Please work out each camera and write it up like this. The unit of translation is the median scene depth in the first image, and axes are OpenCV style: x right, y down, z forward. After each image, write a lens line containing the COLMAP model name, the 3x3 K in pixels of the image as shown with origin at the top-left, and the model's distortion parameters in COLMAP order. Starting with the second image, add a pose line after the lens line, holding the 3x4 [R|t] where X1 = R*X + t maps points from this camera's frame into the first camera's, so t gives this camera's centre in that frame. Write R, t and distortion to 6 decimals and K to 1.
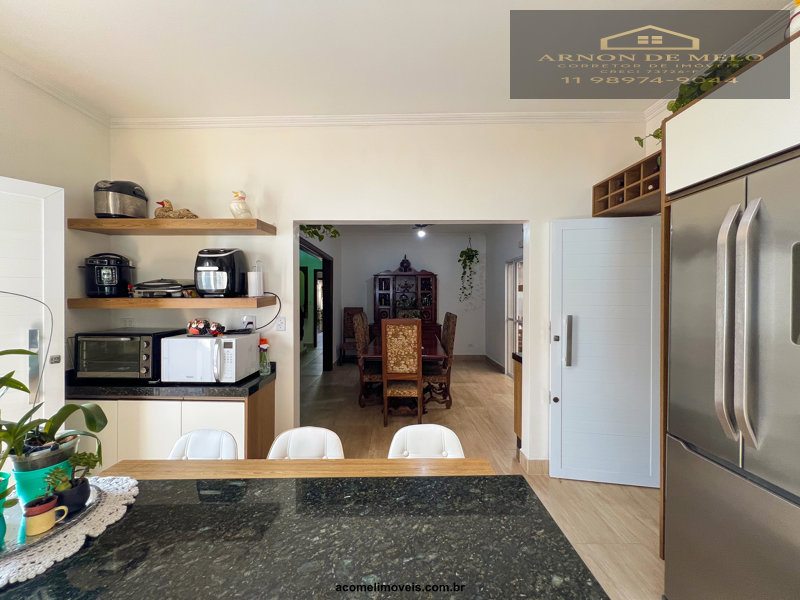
lens RADIAL K [[321.6, 0, 398.6], [0, 321.6, 297.9], [0, 0, 1]] dist [0.001520, -0.000179]
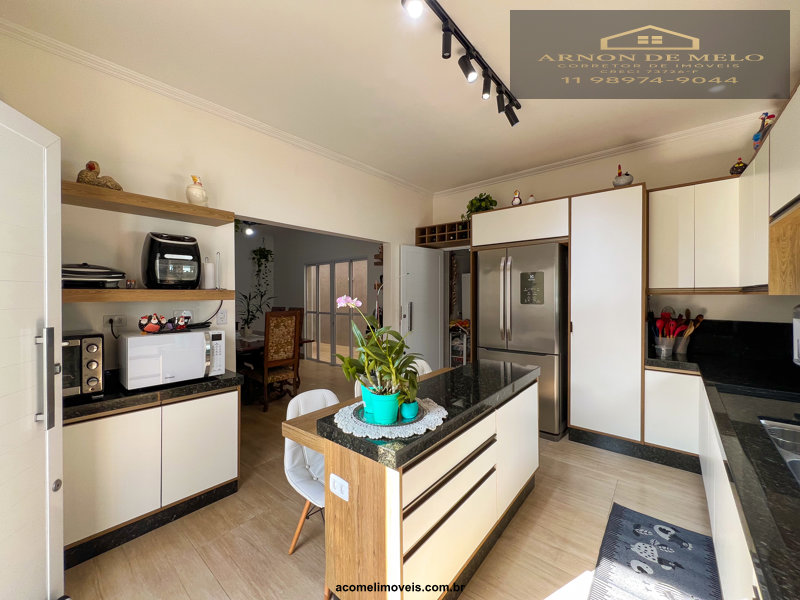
lens RADIAL K [[321.6, 0, 400.7], [0, 321.6, 296.7], [0, 0, 1]] dist [0.001520, -0.000179]
pose [[0.640654, -0.005940, 0.767806, -0.814451], [0.007325, 0.999972, 0.001625, 0.022385], [-0.767794, 0.004583, 0.640680, -0.055488]]
